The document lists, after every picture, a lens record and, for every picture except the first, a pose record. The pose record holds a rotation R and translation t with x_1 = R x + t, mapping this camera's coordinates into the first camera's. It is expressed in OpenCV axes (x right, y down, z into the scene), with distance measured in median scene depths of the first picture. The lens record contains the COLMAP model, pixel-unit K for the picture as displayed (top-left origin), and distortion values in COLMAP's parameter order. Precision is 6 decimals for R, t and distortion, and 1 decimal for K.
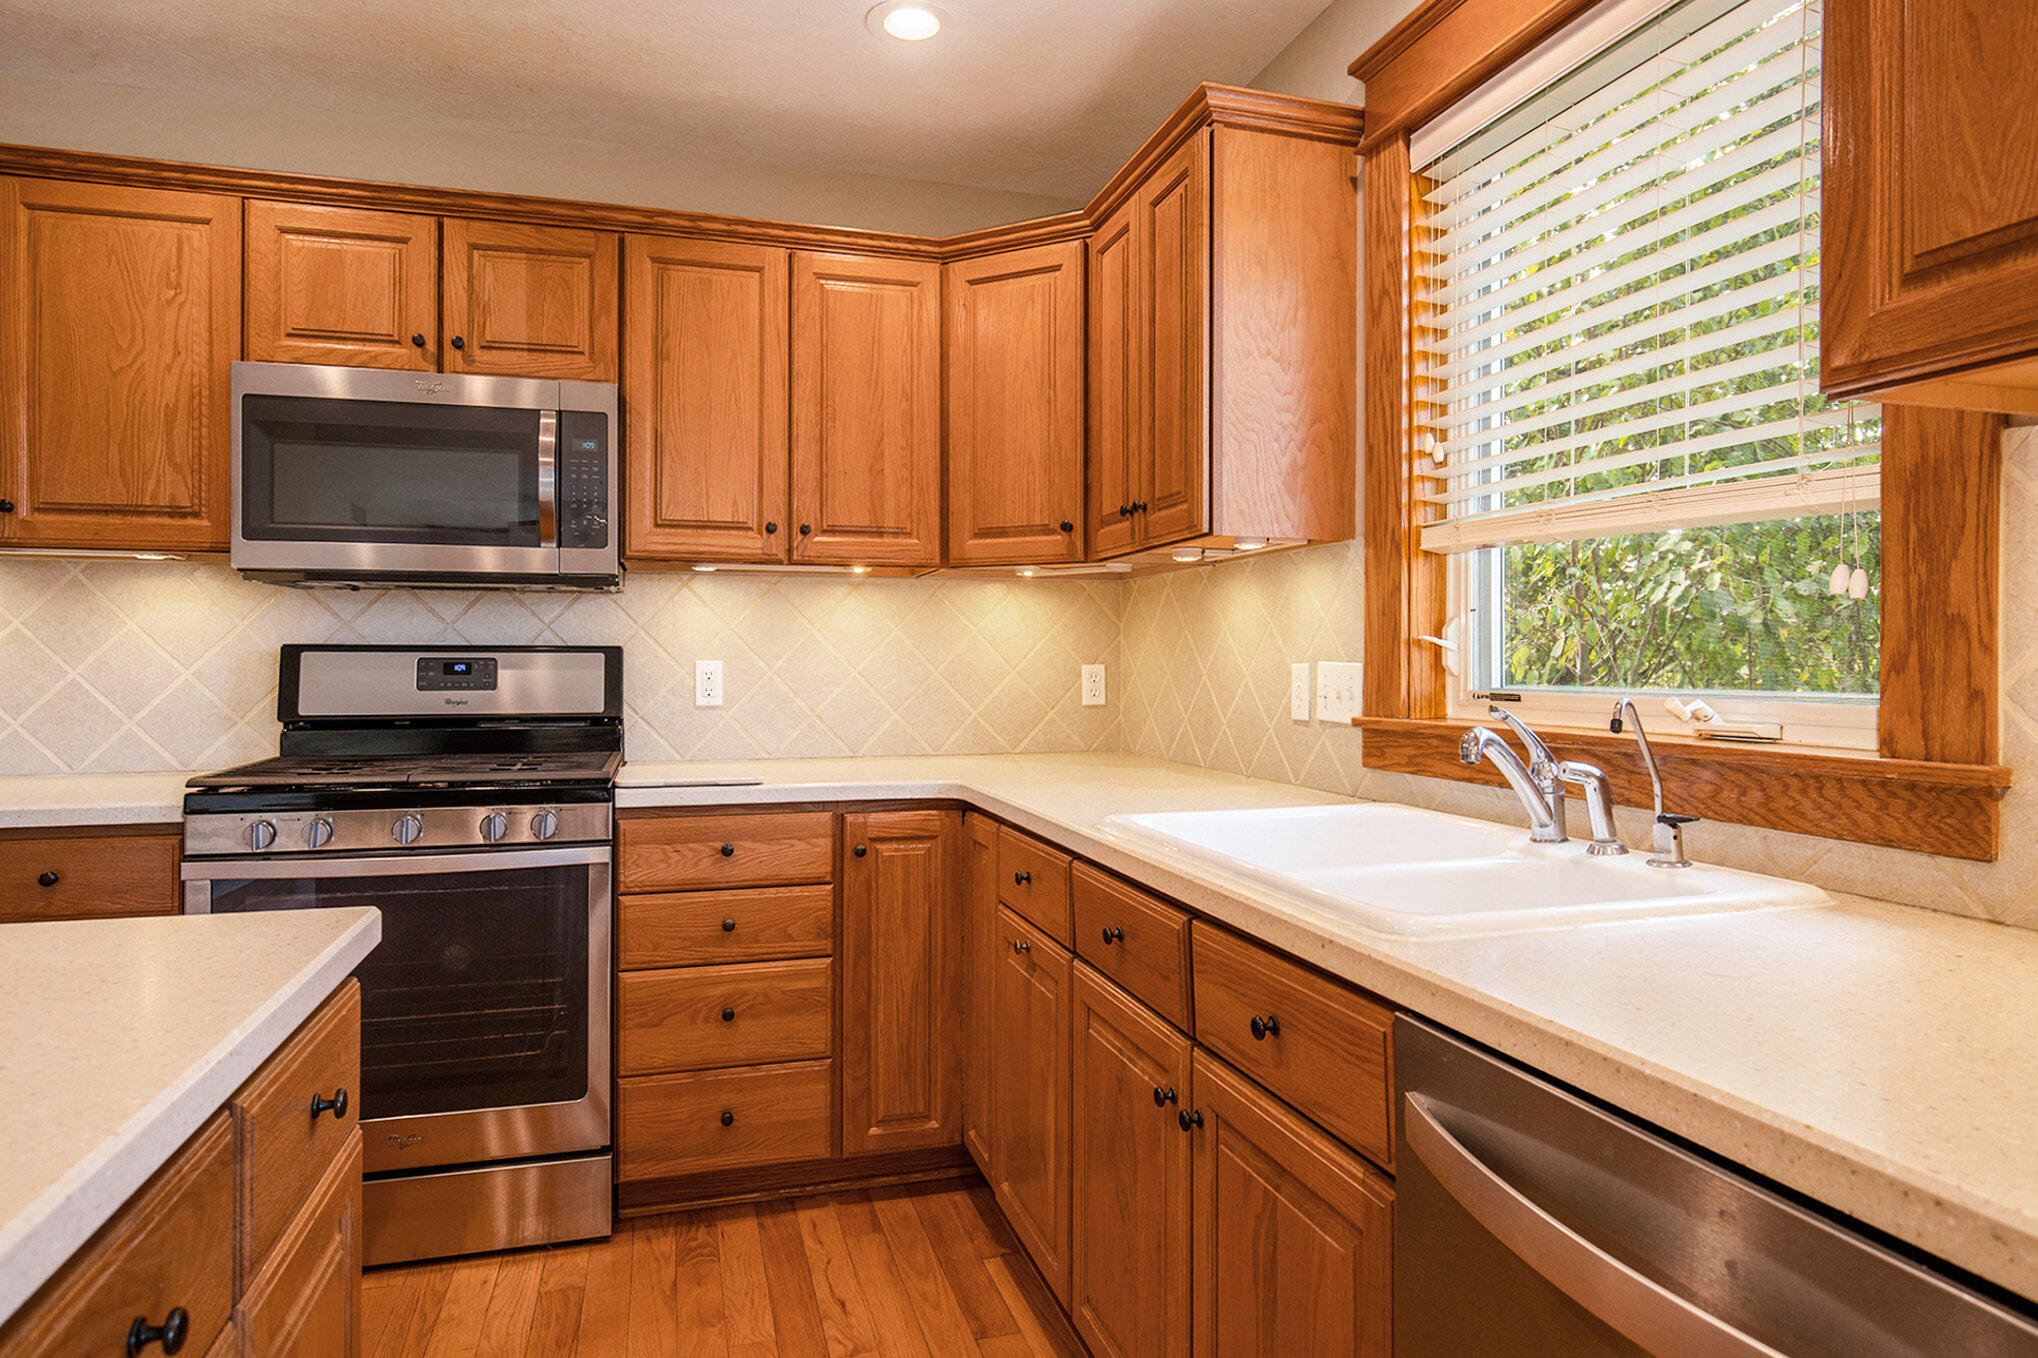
lens RADIAL K [[1229.0, 0, 1026.3], [0, 1229.0, 668.8], [0, 0, 1]] dist [-0.002717, -0.000301]
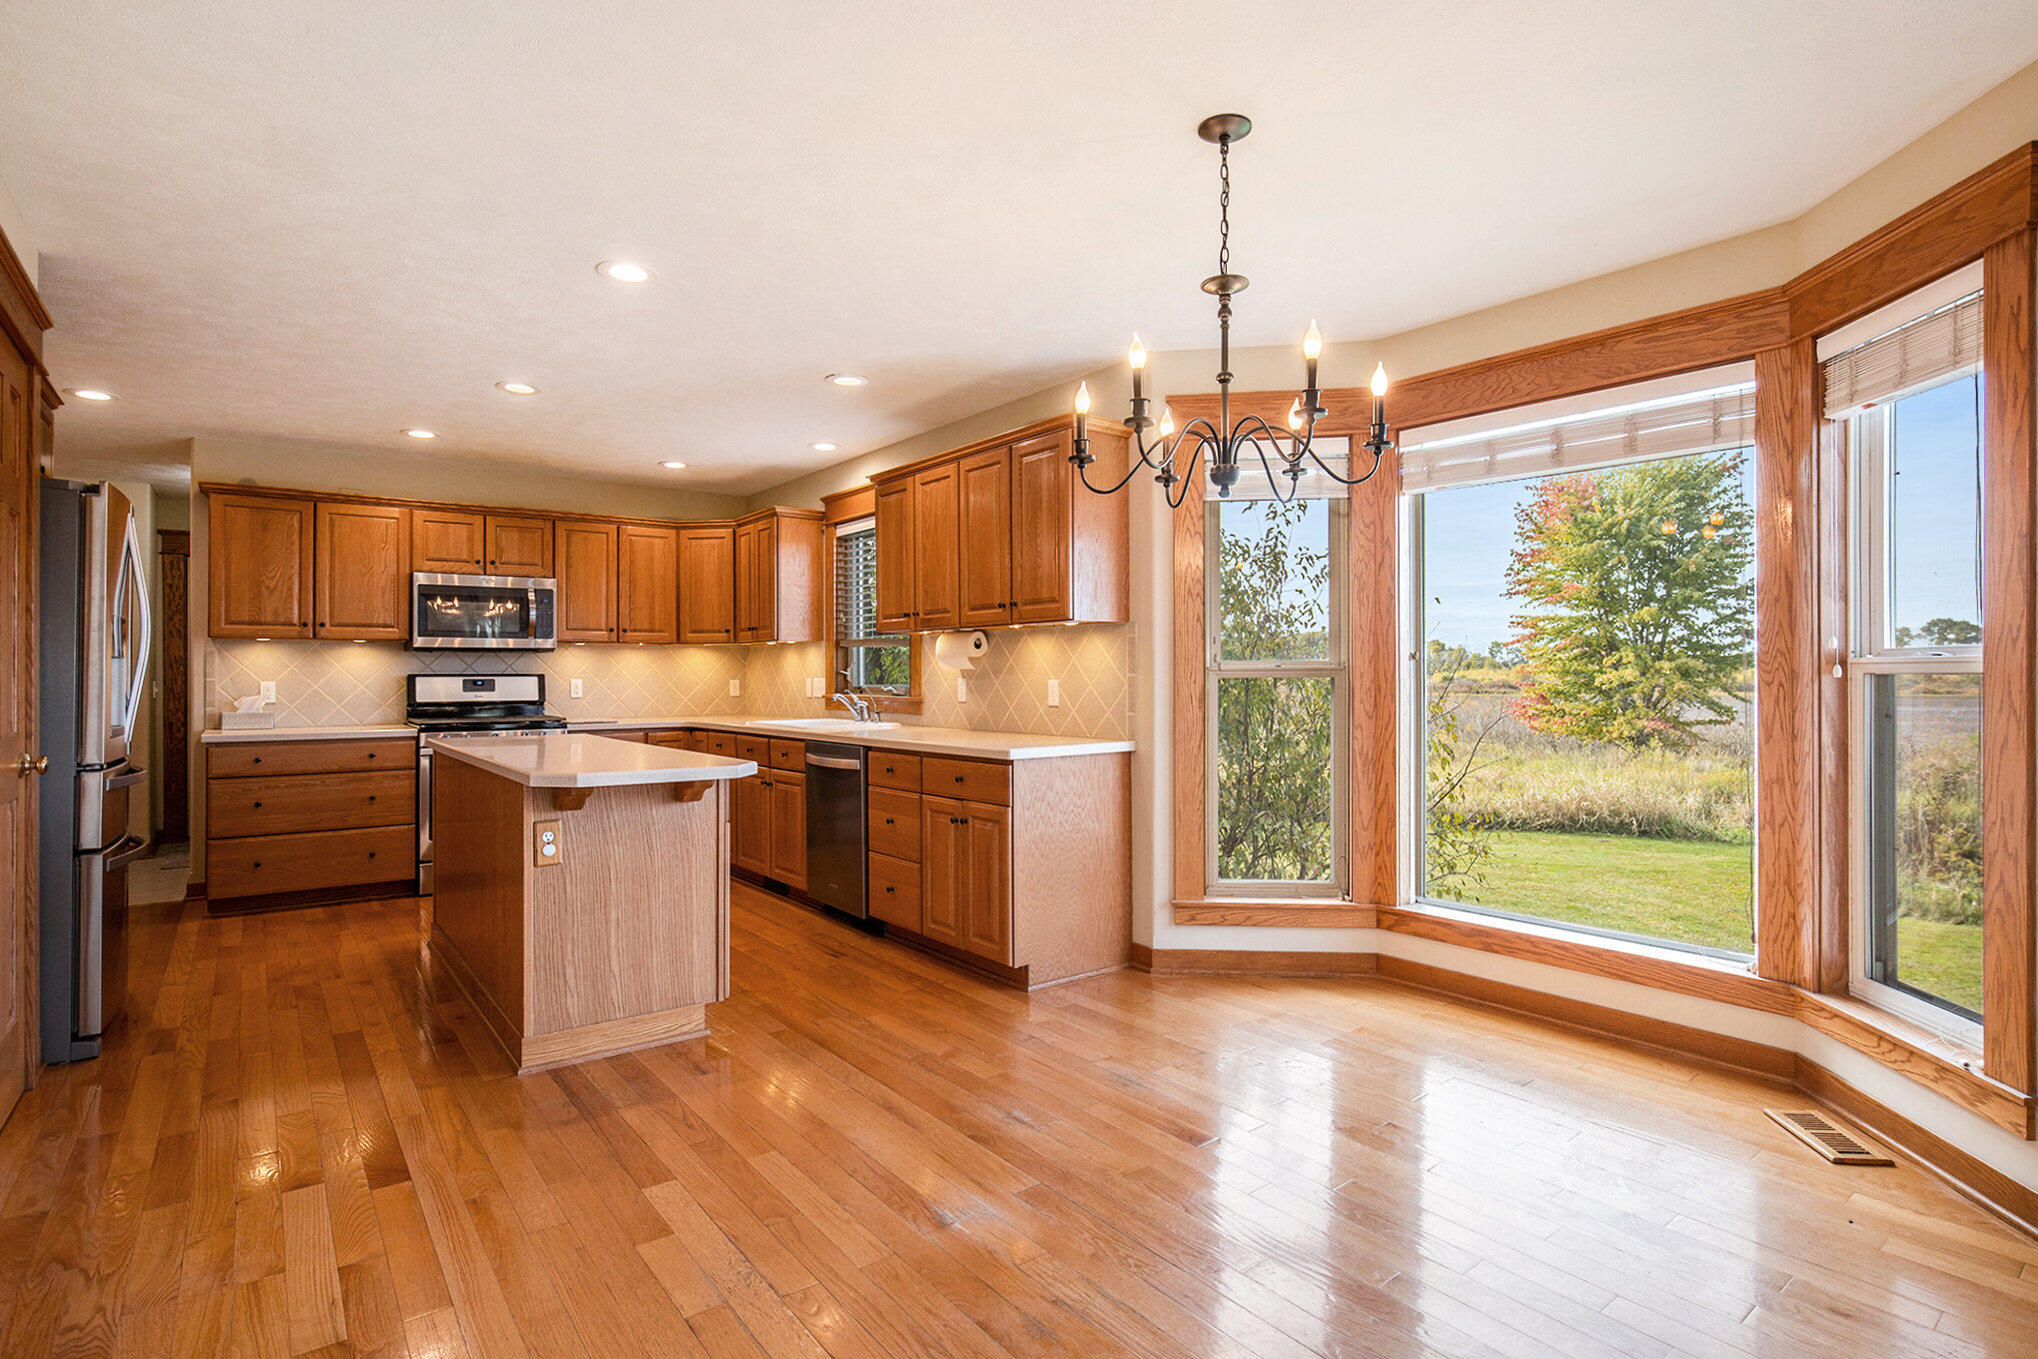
lens RADIAL K [[1040.3, 0, 1036.8], [0, 1040.3, 673.6], [0, 0, 1]] dist [0.035045, 0.000006]
pose [[0.934312, -0.003988, 0.356434, -0.160202], [0.006592, 0.999960, -0.006091, 0.000931], [-0.356396, 0.008041, 0.934301, -1.506182]]
